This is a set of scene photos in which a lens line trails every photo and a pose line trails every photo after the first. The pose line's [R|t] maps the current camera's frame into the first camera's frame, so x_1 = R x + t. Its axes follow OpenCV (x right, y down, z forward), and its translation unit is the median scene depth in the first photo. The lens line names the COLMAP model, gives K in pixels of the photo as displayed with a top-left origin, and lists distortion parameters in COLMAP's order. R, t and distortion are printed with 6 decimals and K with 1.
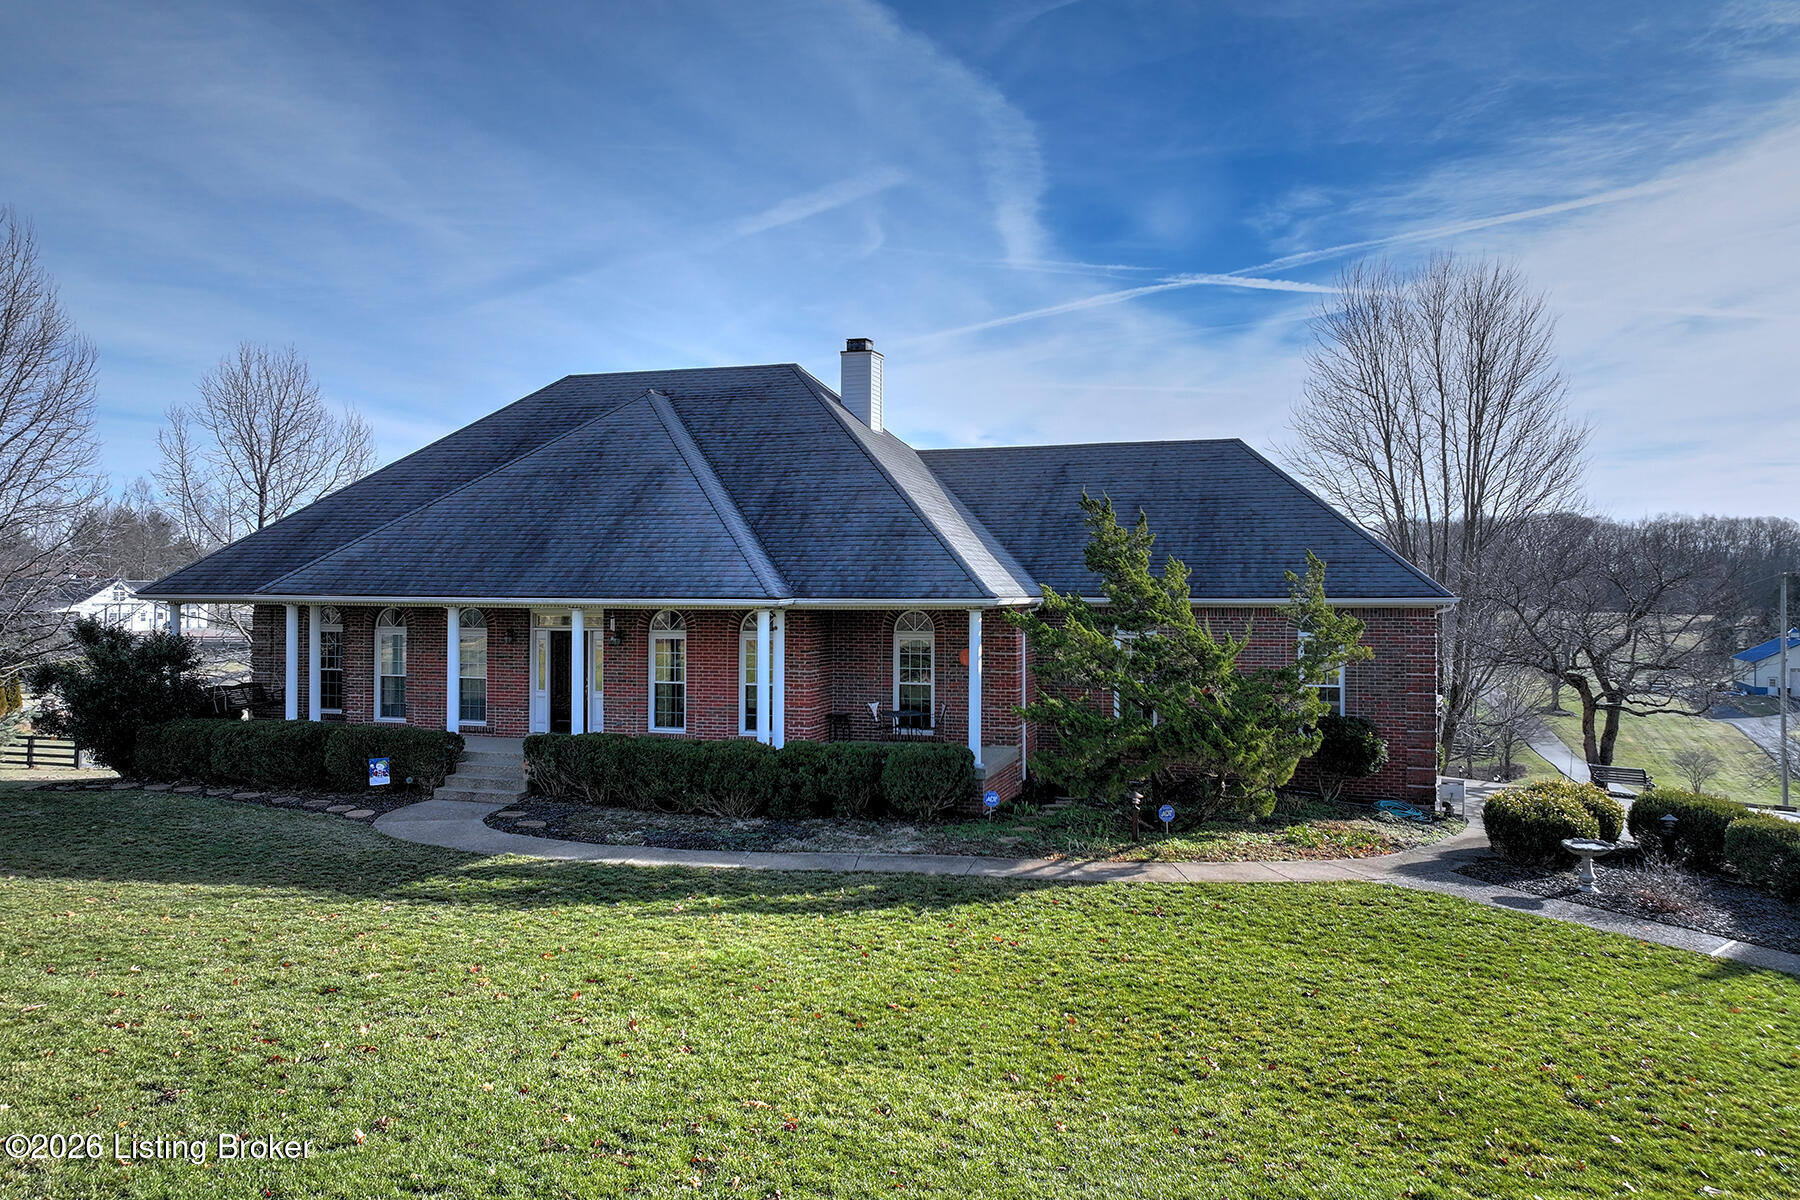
lens RADIAL K [[1311.7, 0, 900.1], [0, 1311.7, 603.3], [0, 0, 1]] dist [0.005431, -0.000158]
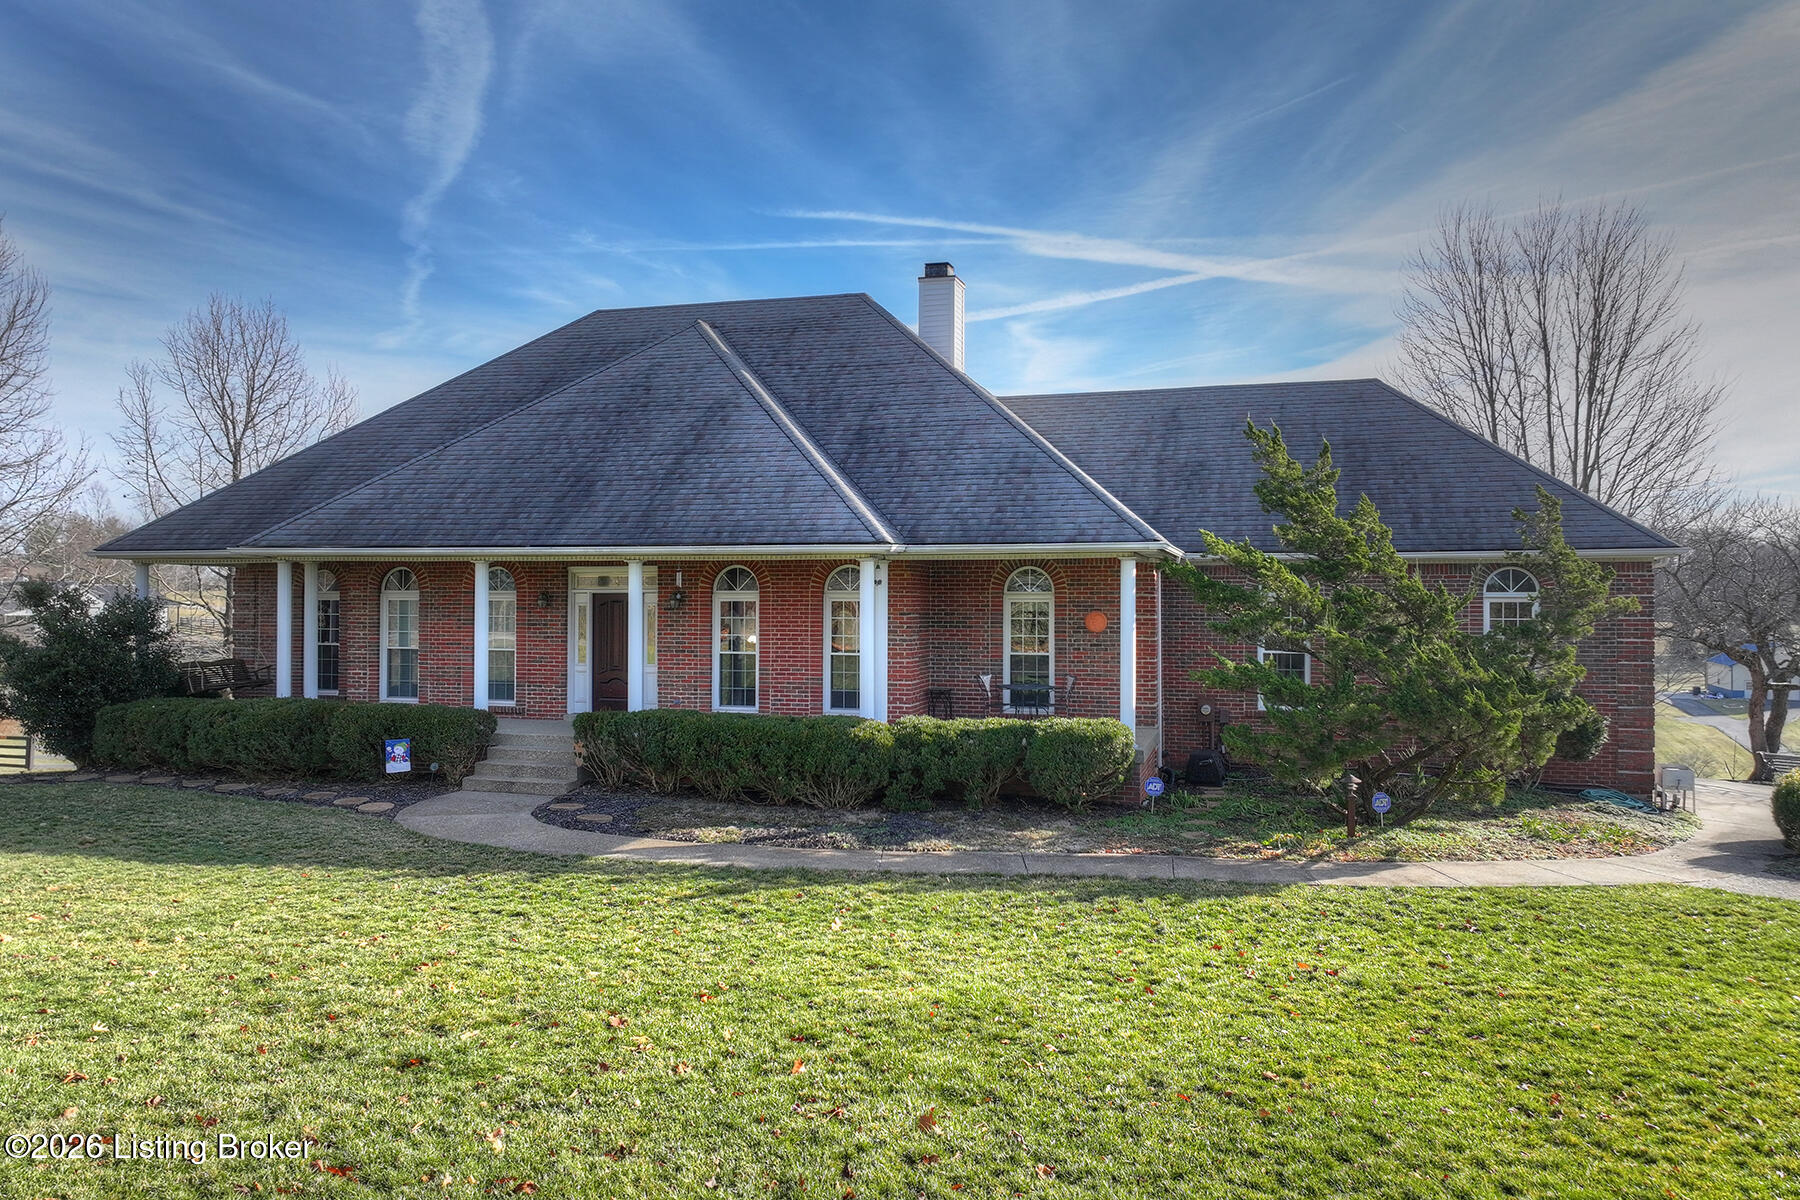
lens RADIAL K [[1311.7, 0, 900.1], [0, 1311.7, 603.3], [0, 0, 1]] dist [0.005431, -0.000158]
pose [[0.999691, 0.000253, 0.024845, -0.102017], [-0.000127, 0.999987, -0.005079, 0.036341], [-0.024846, 0.005075, 0.999678, 0.170921]]
